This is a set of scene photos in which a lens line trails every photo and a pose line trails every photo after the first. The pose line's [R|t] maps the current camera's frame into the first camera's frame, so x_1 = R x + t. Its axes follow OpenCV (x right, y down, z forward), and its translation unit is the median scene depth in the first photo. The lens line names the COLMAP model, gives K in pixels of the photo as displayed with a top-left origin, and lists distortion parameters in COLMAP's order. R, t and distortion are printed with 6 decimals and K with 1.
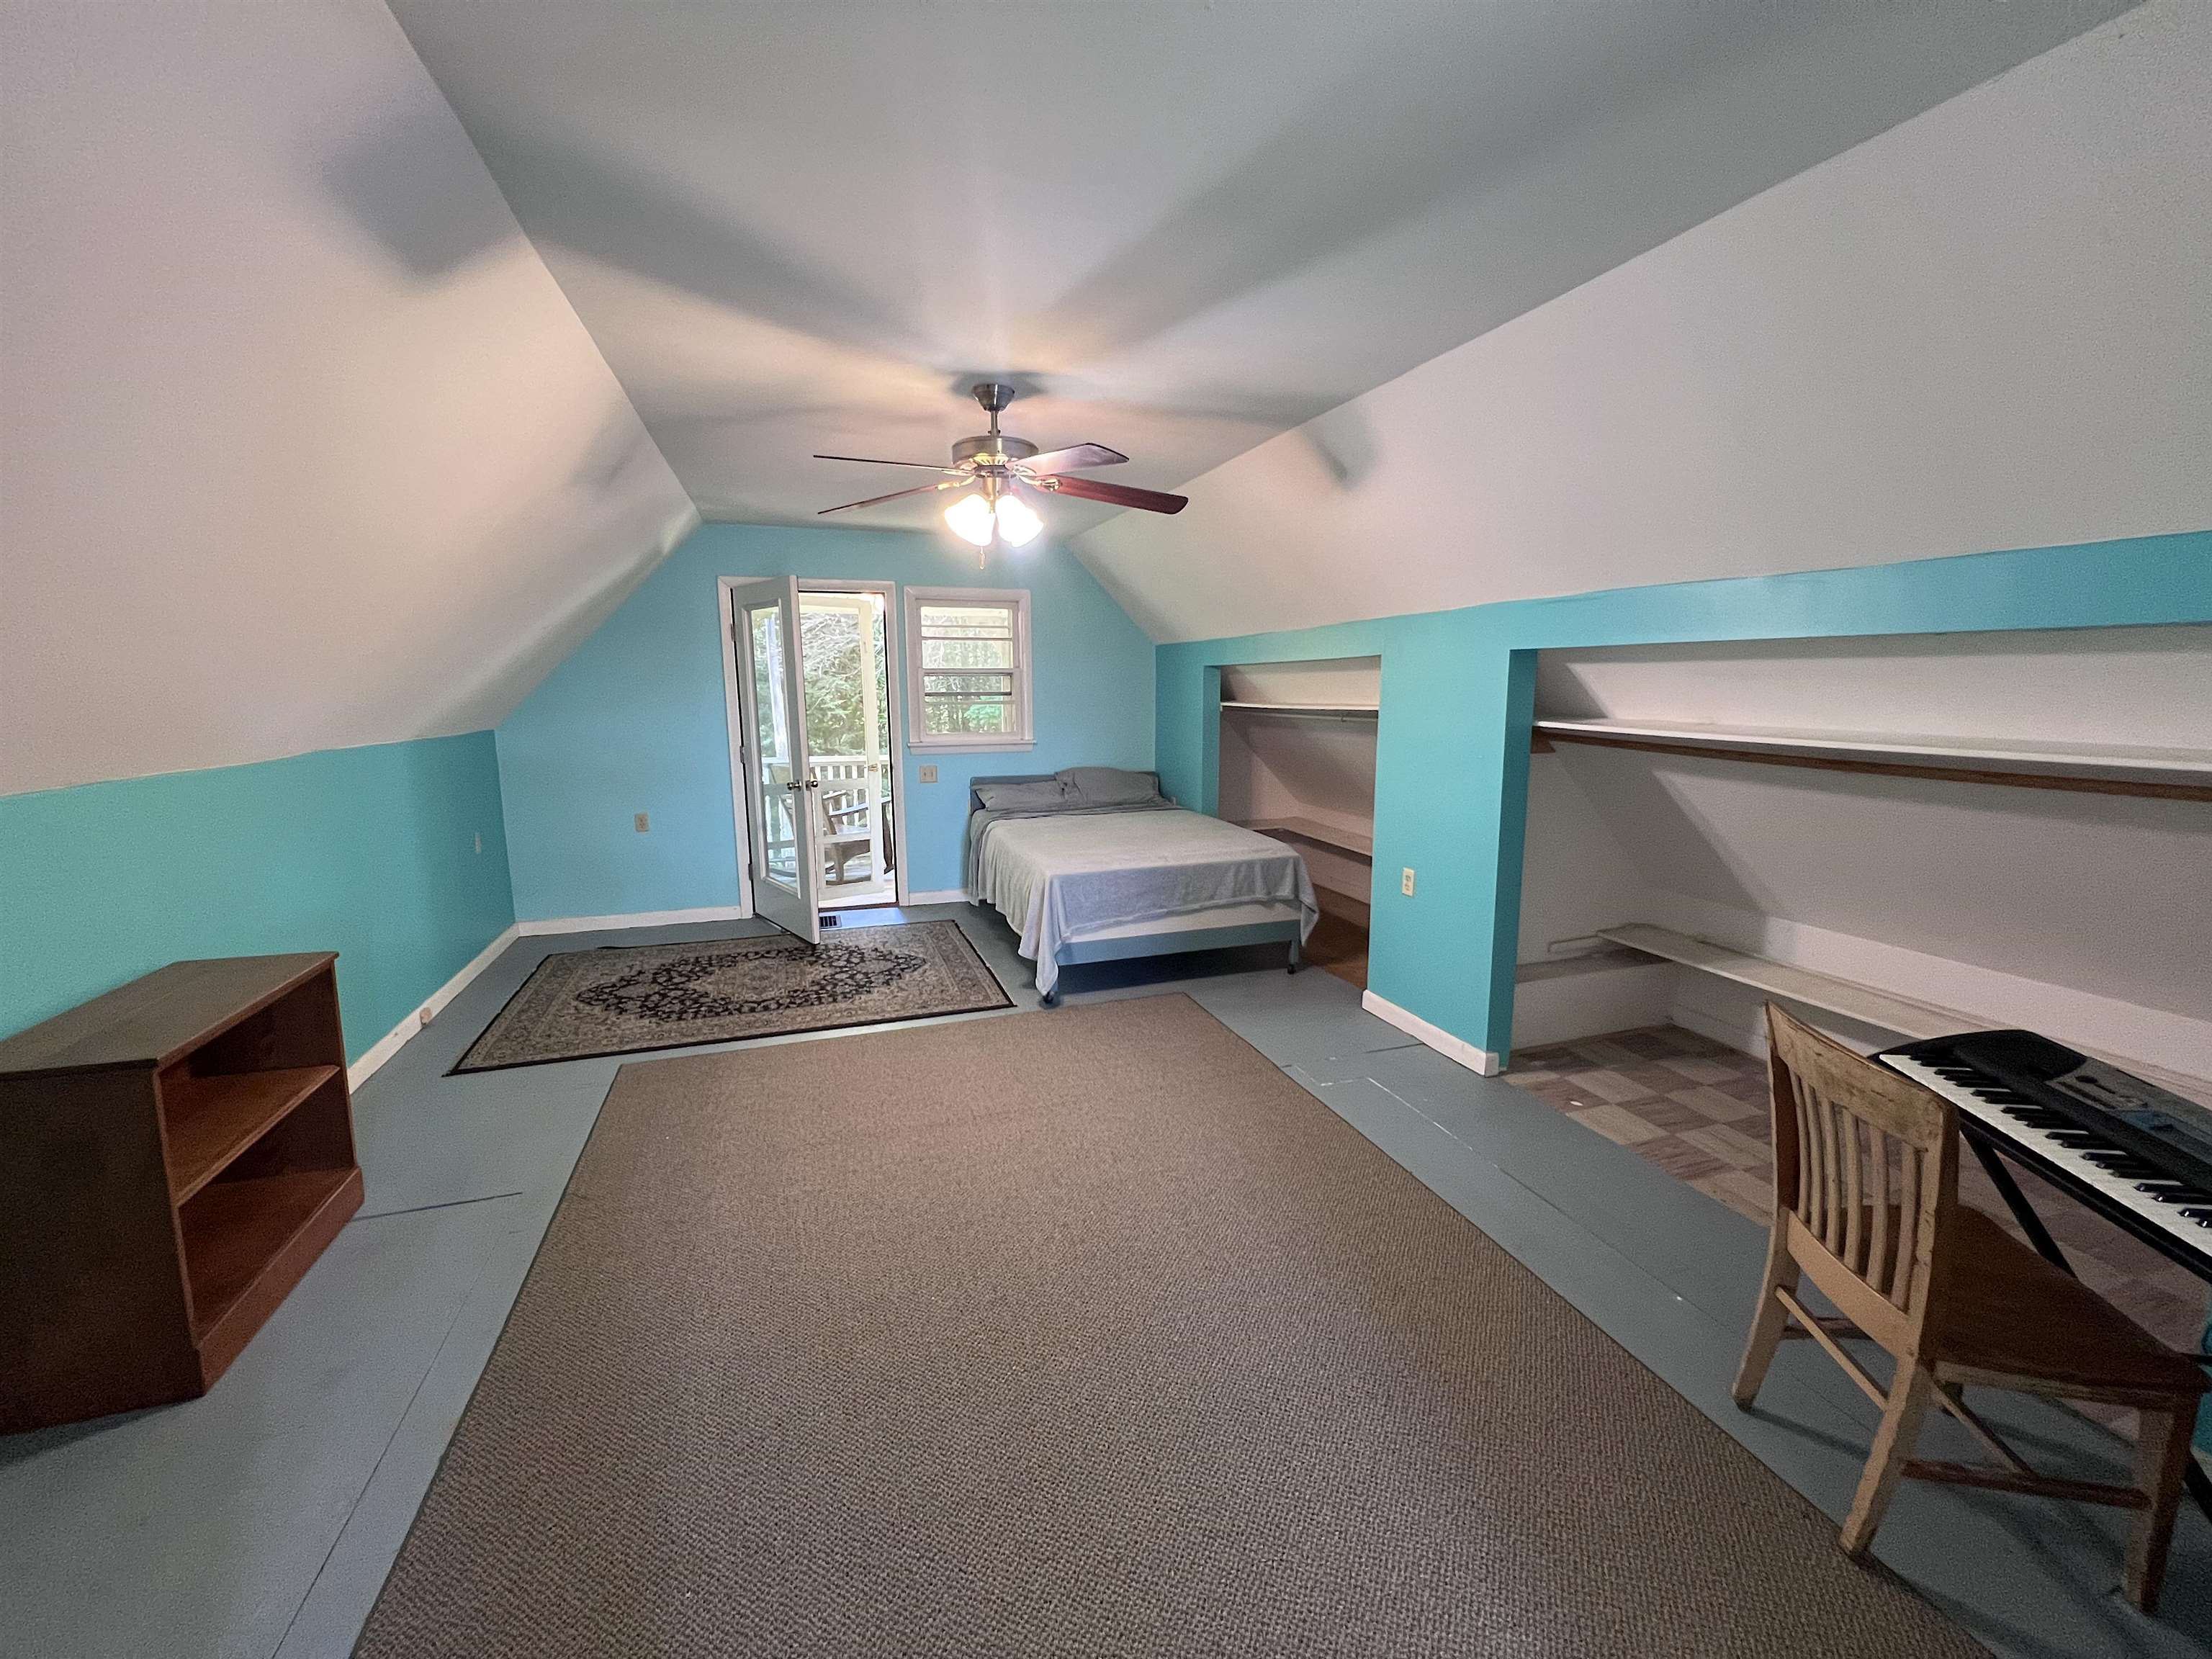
lens RADIAL K [[883.9, 0, 1101.3], [0, 883.9, 820.4], [0, 0, 1]] dist [-0.001238, -0.000307]
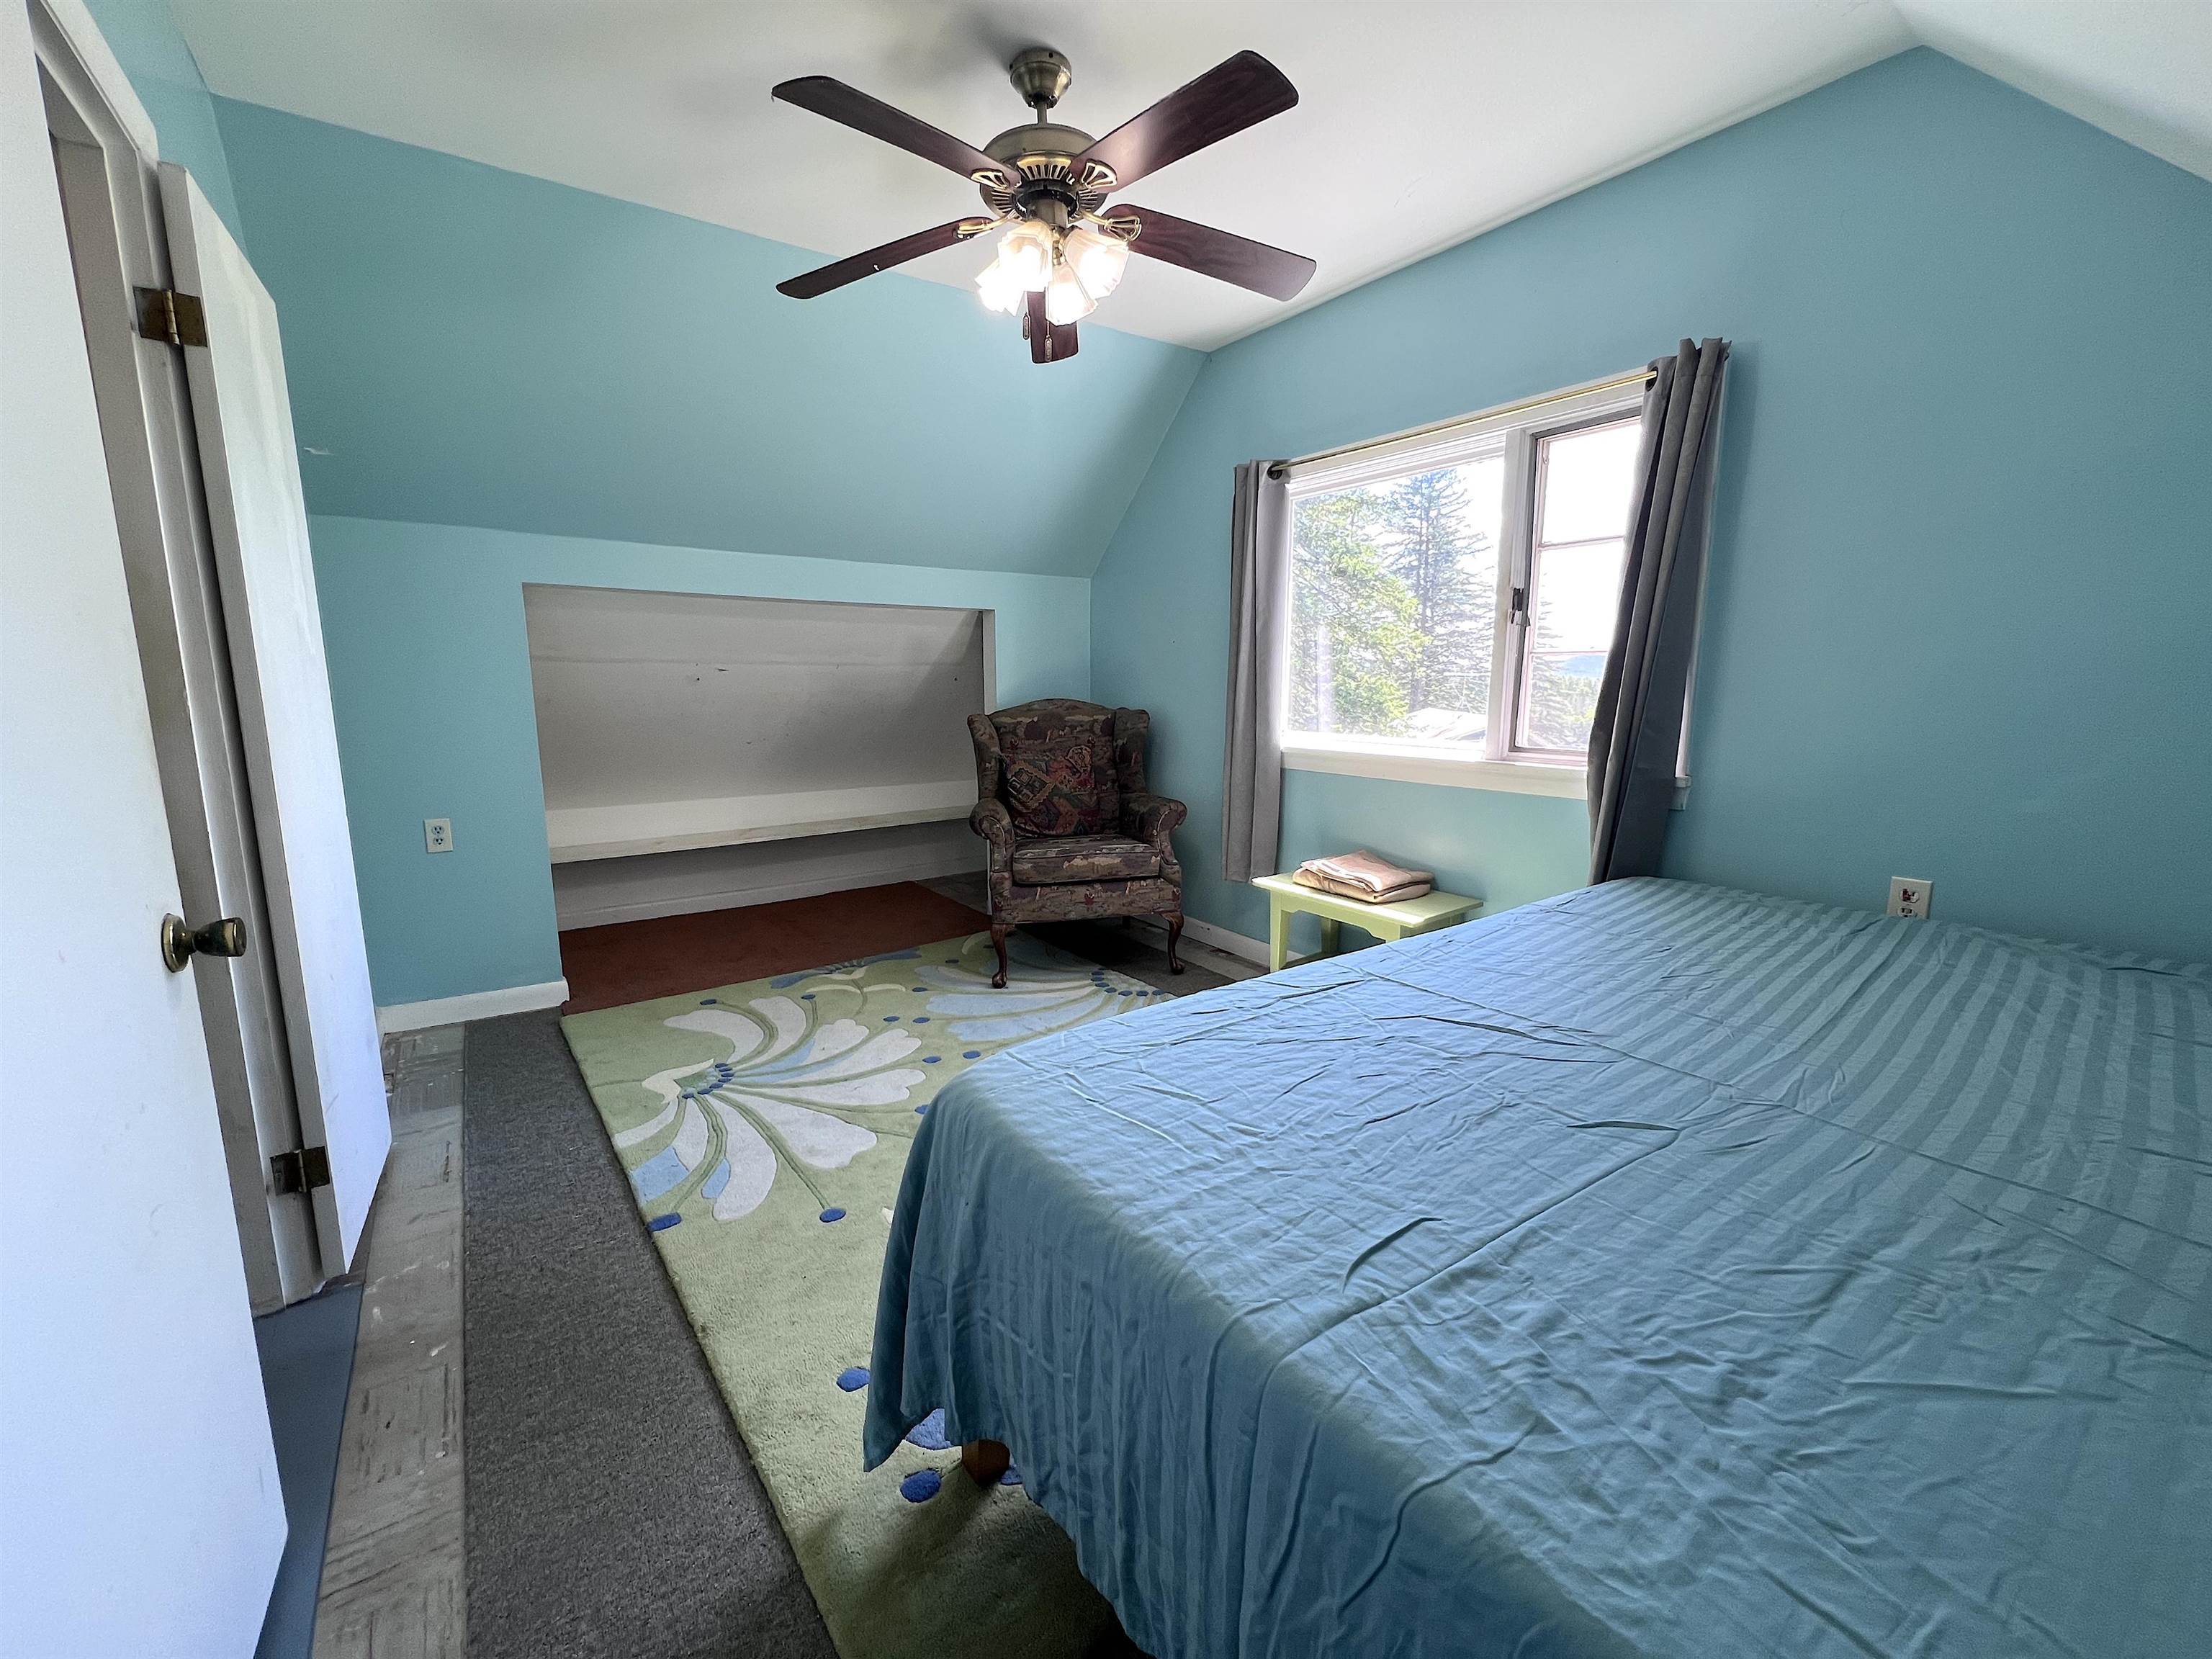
lens RADIAL K [[889.8, 0, 1103.7], [0, 889.8, 816.9], [0, 0, 1]] dist [0.000387, 0.000418]
pose [[-0.283924, -0.153737, 0.946442, -0.458891], [0.146642, 0.968489, 0.201310, -0.013082], [-0.947567, 0.195945, -0.252433, 0.550139]]
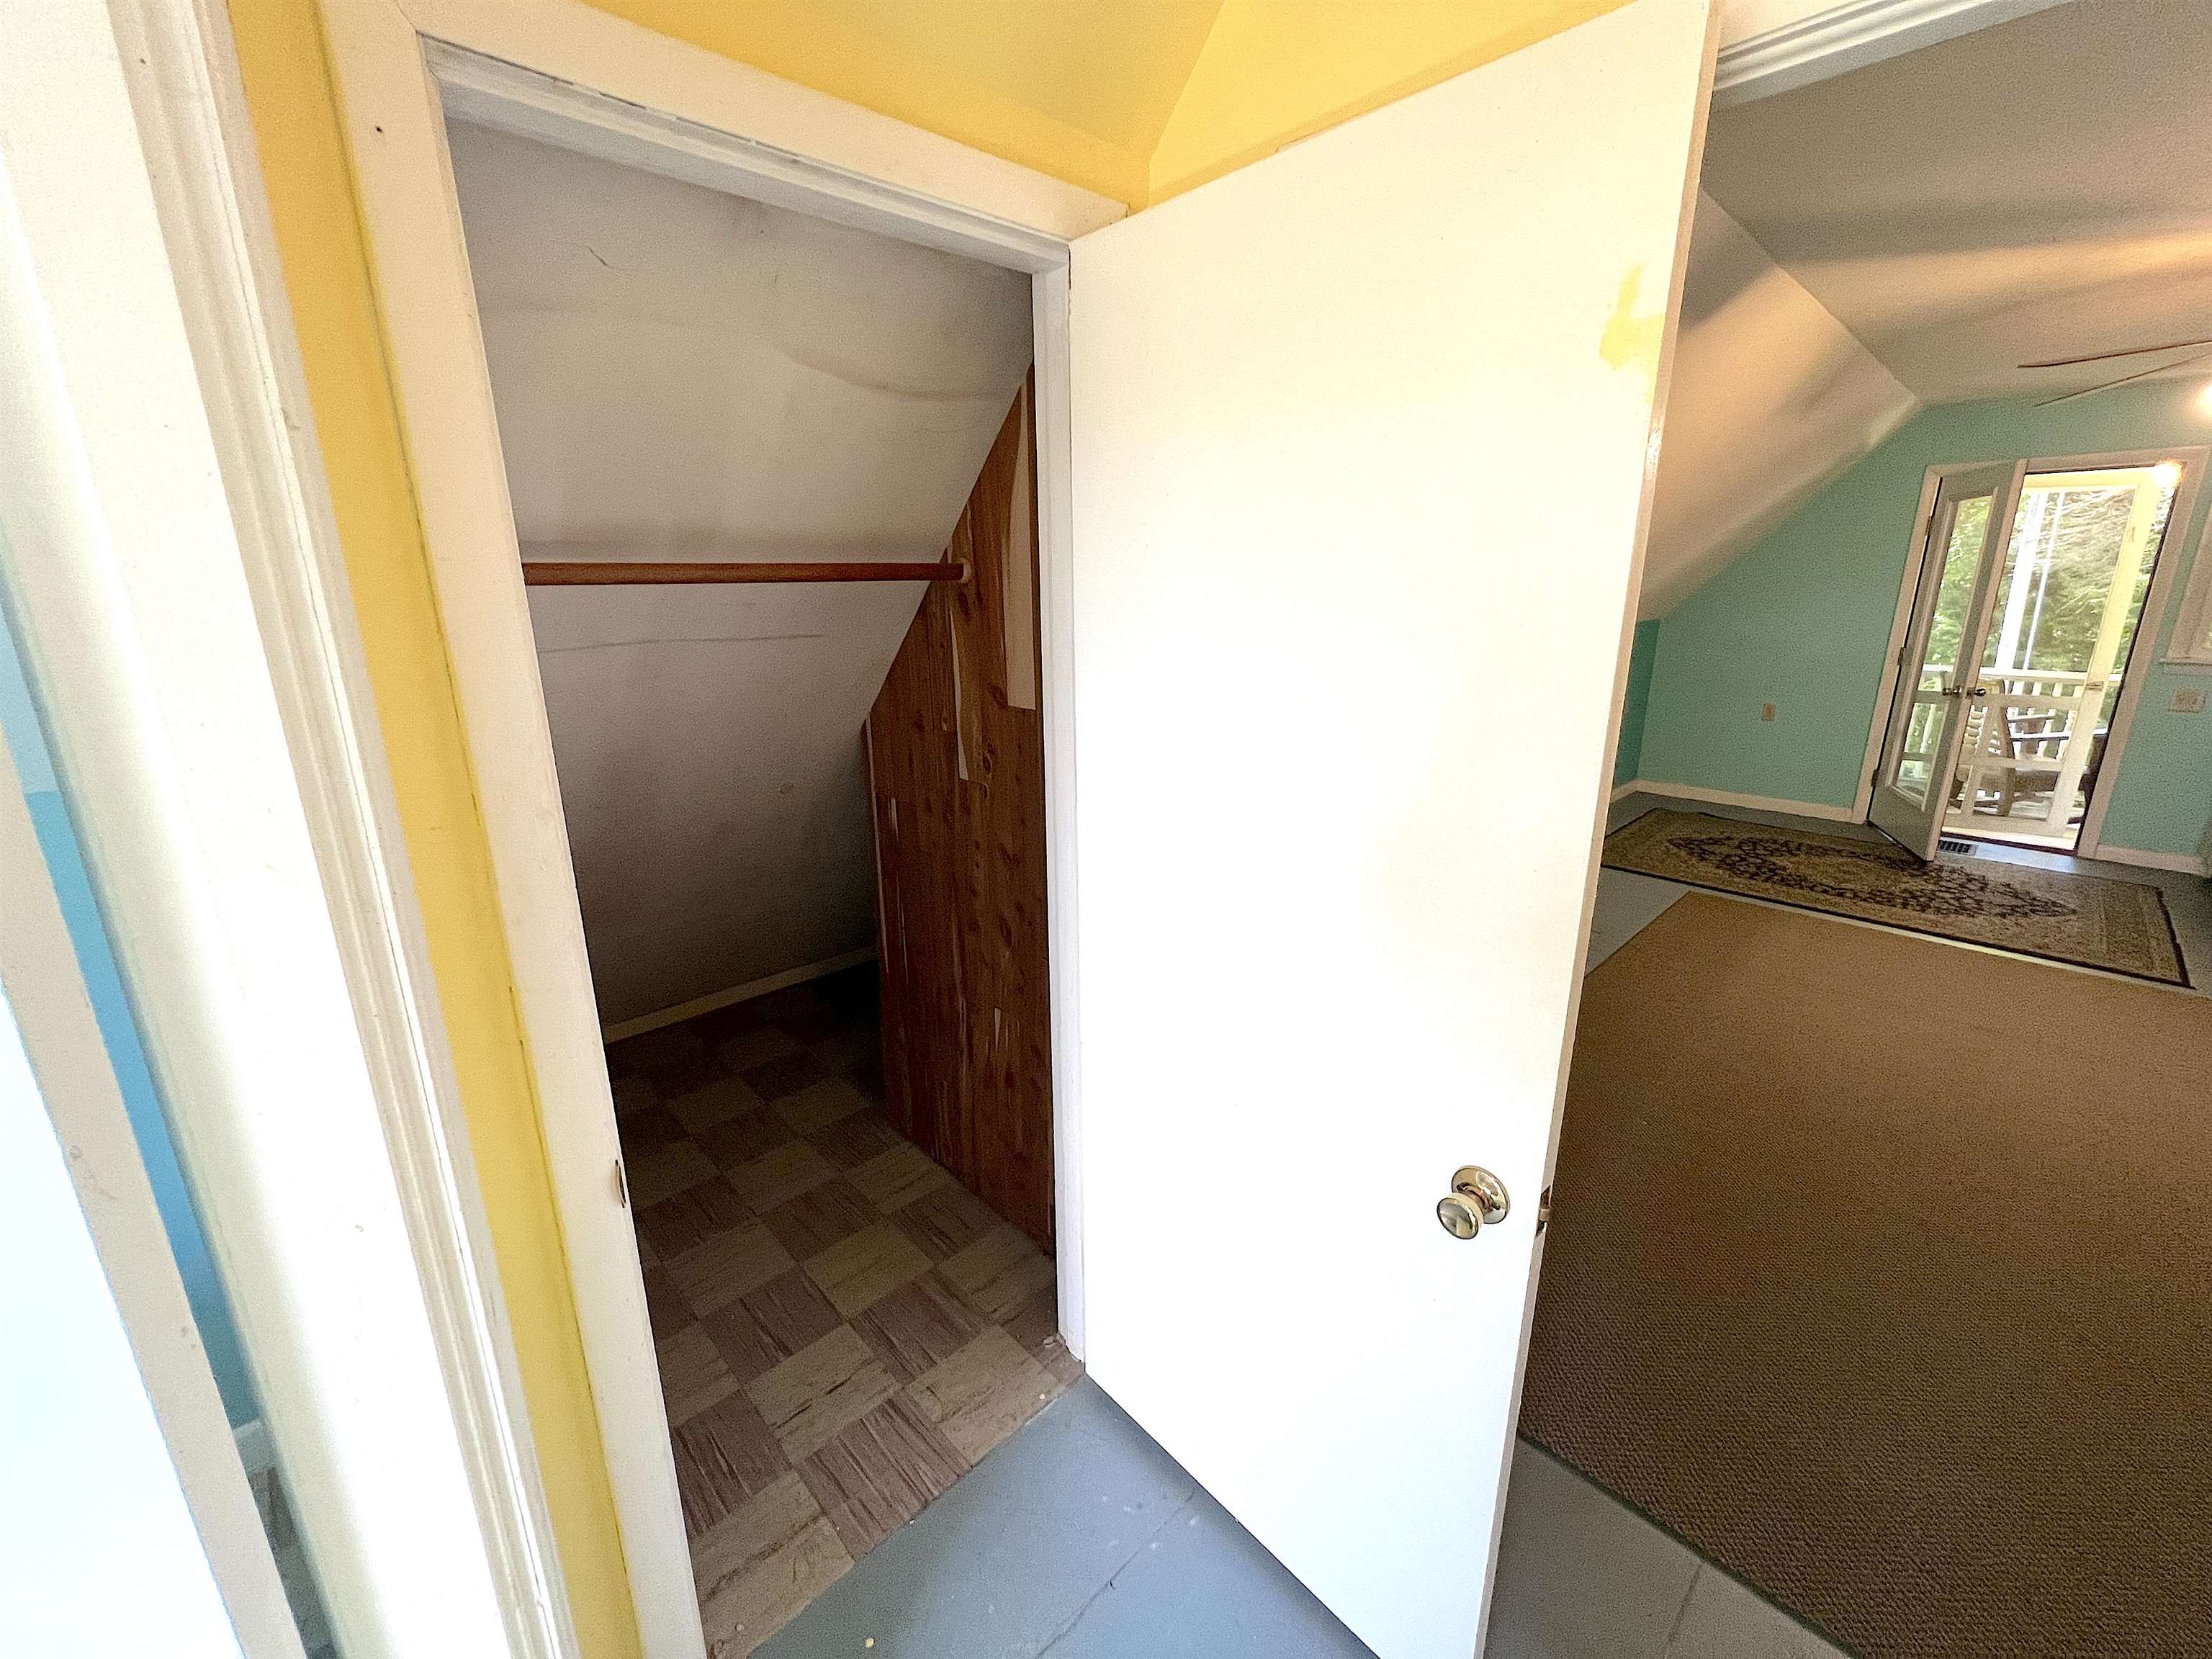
lens RADIAL K [[889.8, 0, 1103.7], [0, 889.8, 816.9], [0, 0, 1]] dist [0.000387, 0.000418]
pose [[0.412133, 0.233682, -0.880647, 0.164094], [-0.137279, 0.971443, 0.193530, 0.033746], [0.900722, 0.041134, 0.432443, -0.245918]]
